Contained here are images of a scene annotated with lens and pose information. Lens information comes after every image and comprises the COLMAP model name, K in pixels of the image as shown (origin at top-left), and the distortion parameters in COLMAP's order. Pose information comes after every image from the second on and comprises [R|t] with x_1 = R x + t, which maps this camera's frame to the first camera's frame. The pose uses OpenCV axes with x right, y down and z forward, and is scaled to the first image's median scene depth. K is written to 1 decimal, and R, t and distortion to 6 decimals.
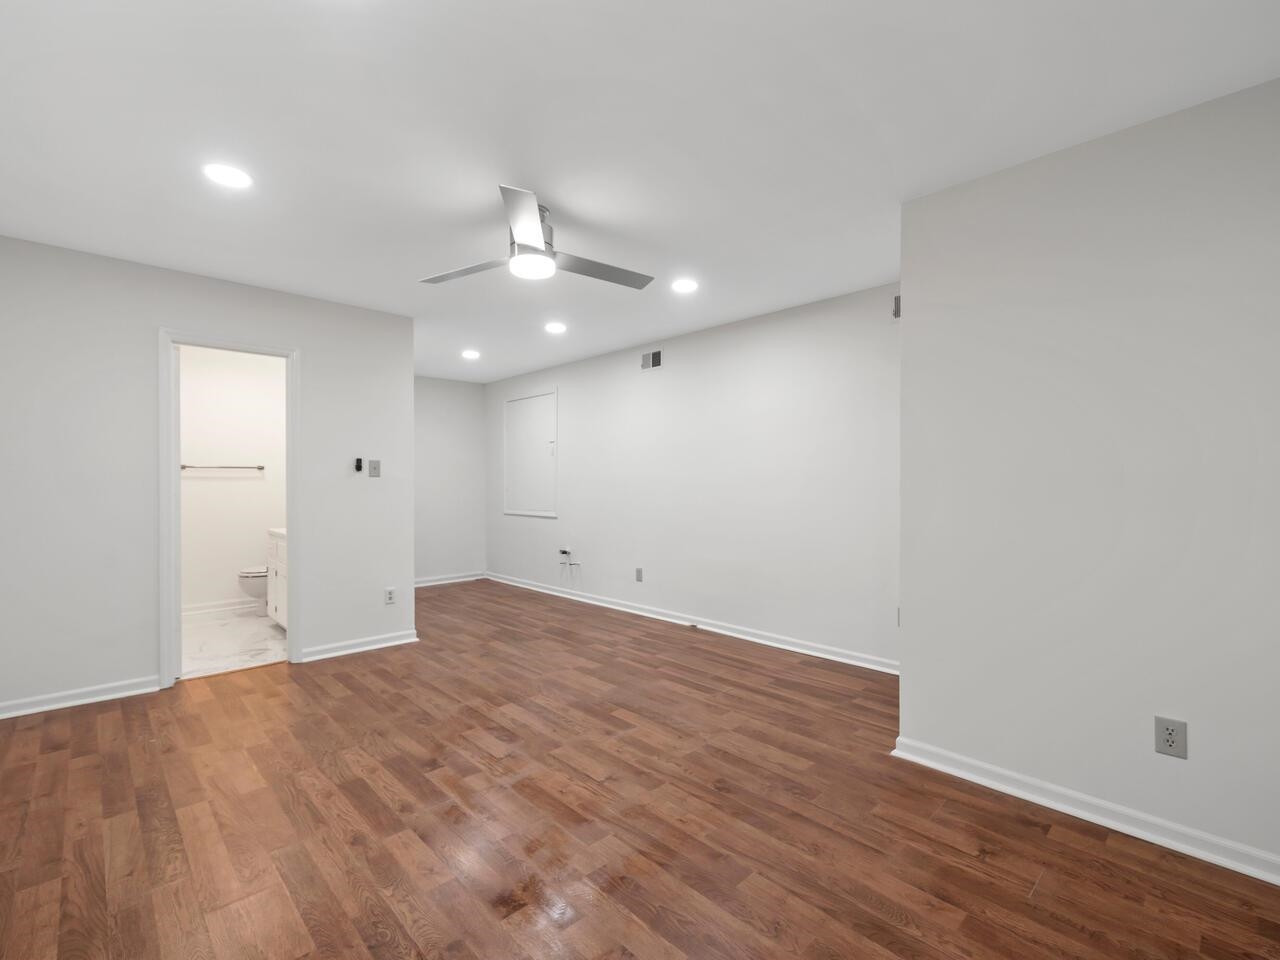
lens RADIAL K [[583.3, 0, 640.7], [0, 583.3, 480.6], [0, 0, 1]] dist [0.001588, -0.000417]
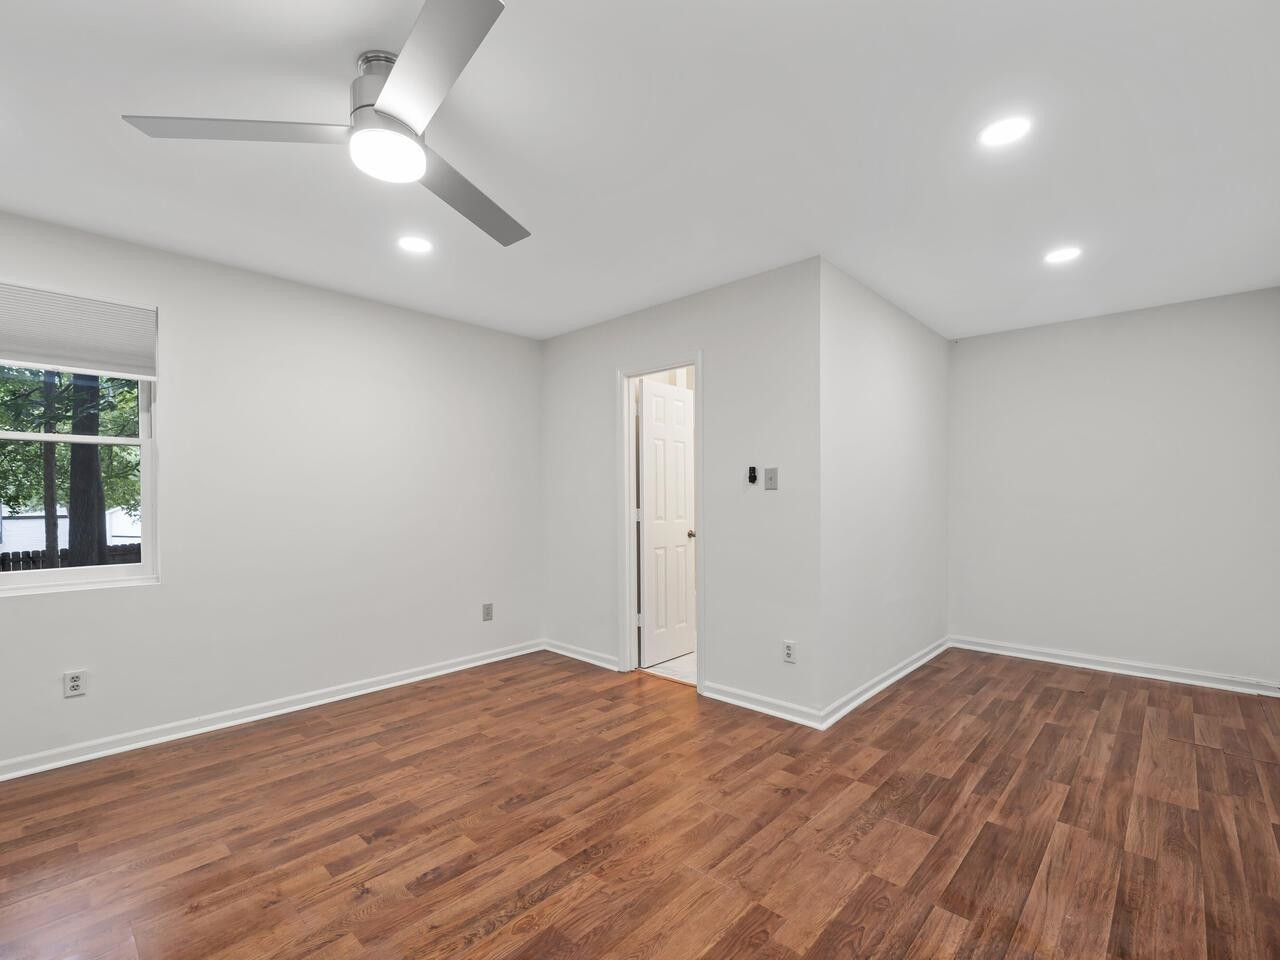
lens RADIAL K [[583.3, 0, 645.0], [0, 583.3, 501.3], [0, 0, 1]] dist [0.001588, -0.000417]
pose [[0.057954, 0.006447, -0.998298, 0.379868], [0.005799, 0.999960, 0.006794, 0.002923], [0.998302, -0.006183, 0.057914, 1.015165]]
